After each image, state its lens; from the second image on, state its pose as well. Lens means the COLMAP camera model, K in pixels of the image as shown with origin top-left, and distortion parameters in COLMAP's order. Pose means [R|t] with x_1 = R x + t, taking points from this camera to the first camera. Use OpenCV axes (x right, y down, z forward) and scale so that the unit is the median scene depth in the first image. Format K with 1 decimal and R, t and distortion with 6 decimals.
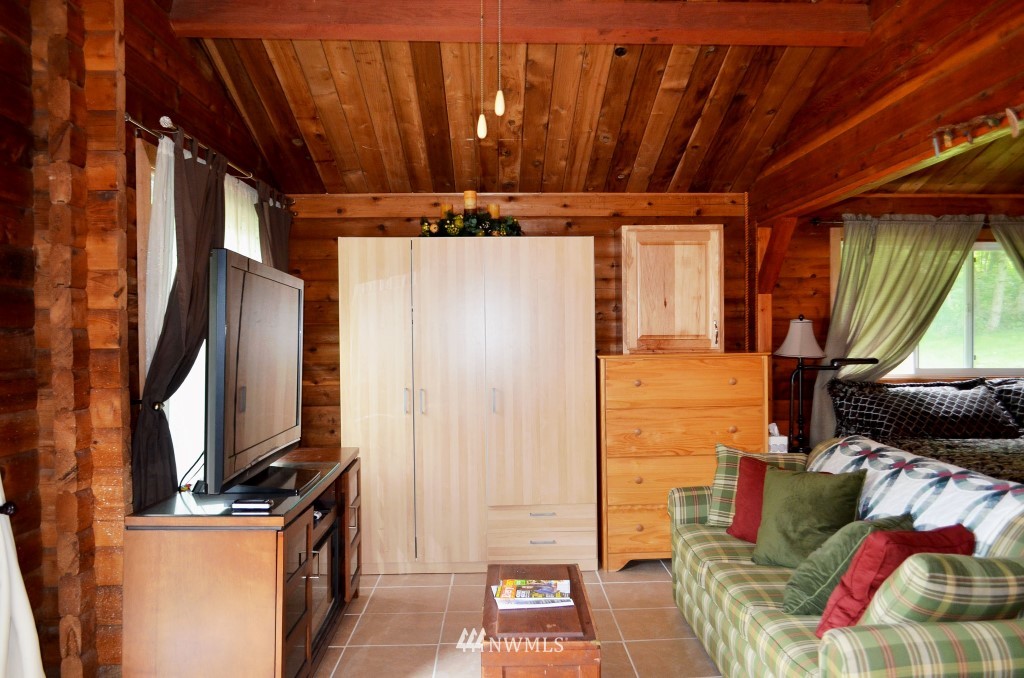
lens RADIAL K [[792.7, 0, 519.7], [0, 792.7, 341.1], [0, 0, 1]] dist [-0.014096, 0.005393]
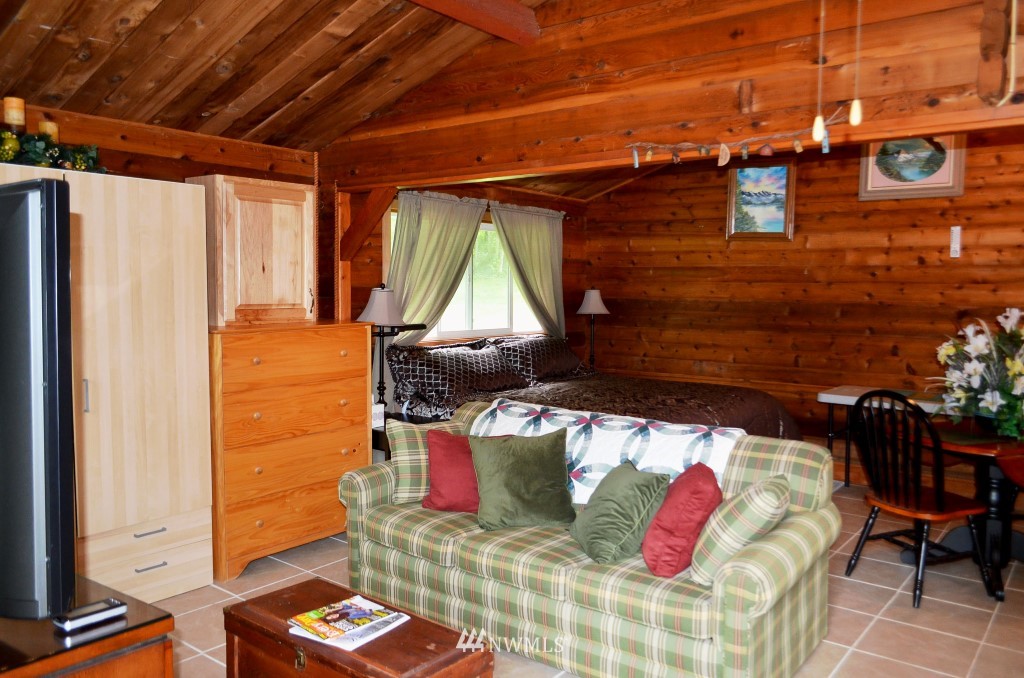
lens RADIAL K [[796.7, 0, 525.9], [0, 796.7, 338.5], [0, 0, 1]] dist [-0.018924, 0.004494]
pose [[0.633913, -0.037314, 0.772504, -0.336998], [-0.008391, 0.998445, 0.055113, -0.021967], [-0.773359, -0.041418, 0.632614, 0.215529]]
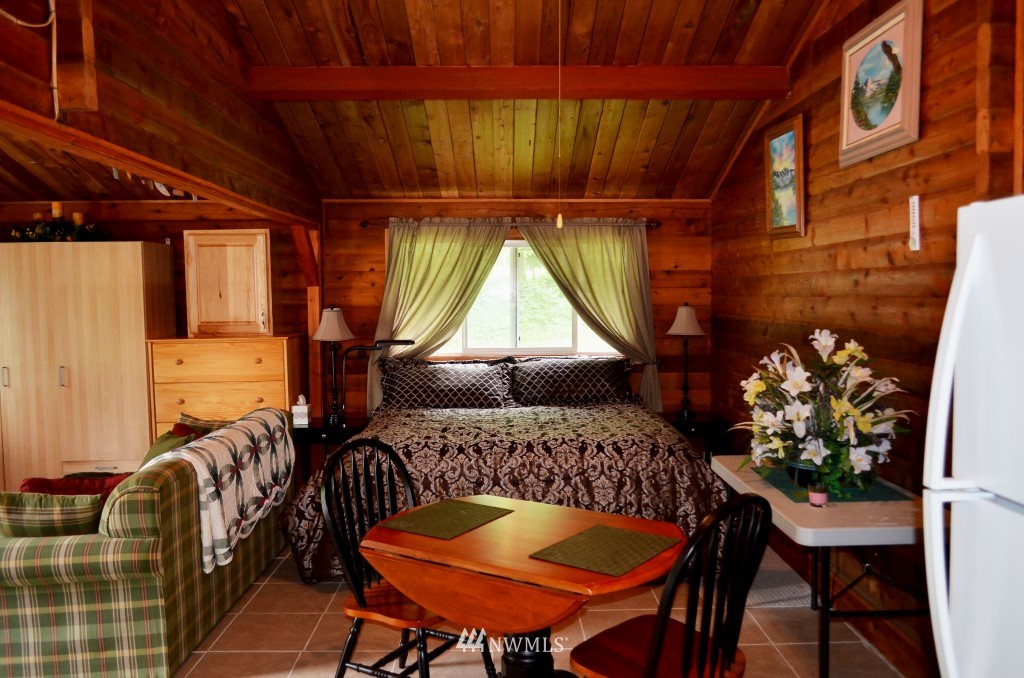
lens RADIAL K [[796.7, 0, 525.9], [0, 796.7, 338.5], [0, 0, 1]] dist [-0.018924, 0.004494]
pose [[0.999867, 0.000734, -0.016318, 0.701887], [0.000072, 0.998783, 0.049328, -0.043704], [0.016335, -0.049323, 0.998649, -0.213500]]
